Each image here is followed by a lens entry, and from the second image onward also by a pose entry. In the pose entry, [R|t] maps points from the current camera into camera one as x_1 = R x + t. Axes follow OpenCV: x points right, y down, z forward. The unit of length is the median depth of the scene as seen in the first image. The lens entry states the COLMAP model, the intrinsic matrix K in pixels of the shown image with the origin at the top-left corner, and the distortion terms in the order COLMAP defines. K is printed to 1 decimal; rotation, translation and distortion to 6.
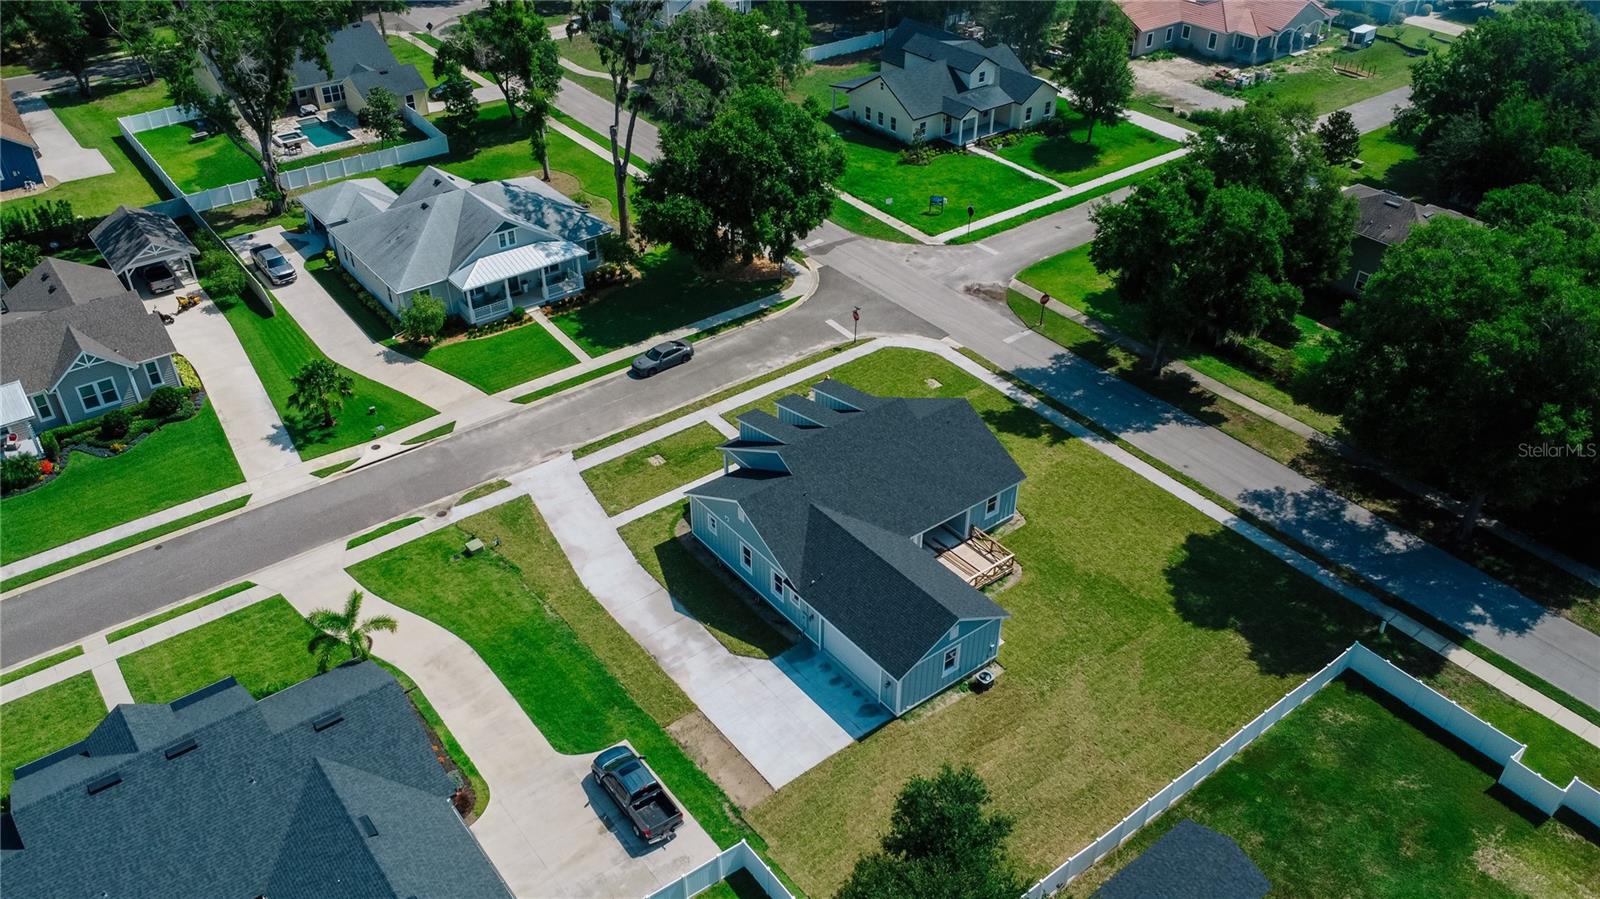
lens RADIAL K [[1208.2, 0, 804.0], [0, 1208.2, 453.4], [0, 0, 1]] dist [0.006827, -0.009982]
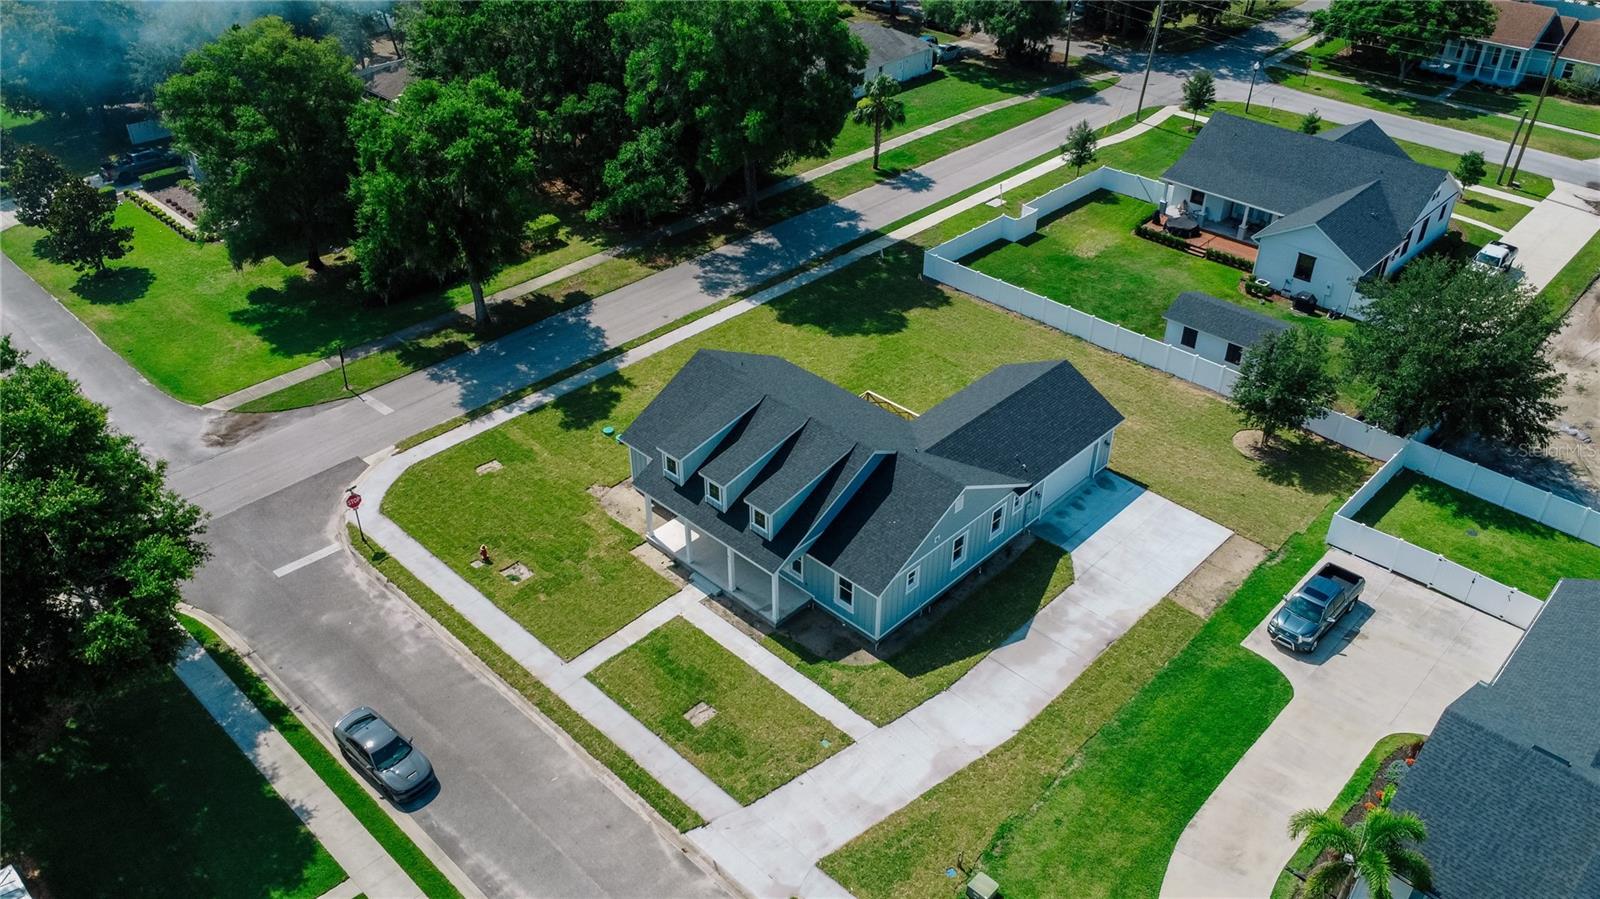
lens RADIAL K [[1208.2, 0, 804.0], [0, 1208.2, 453.4], [0, 0, 1]] dist [0.006827, -0.009982]
pose [[-0.144709, -0.567830, 0.810326, -0.523991], [0.562847, 0.626306, 0.539393, -0.361501], [-0.813795, 0.534145, 0.228969, 0.693736]]
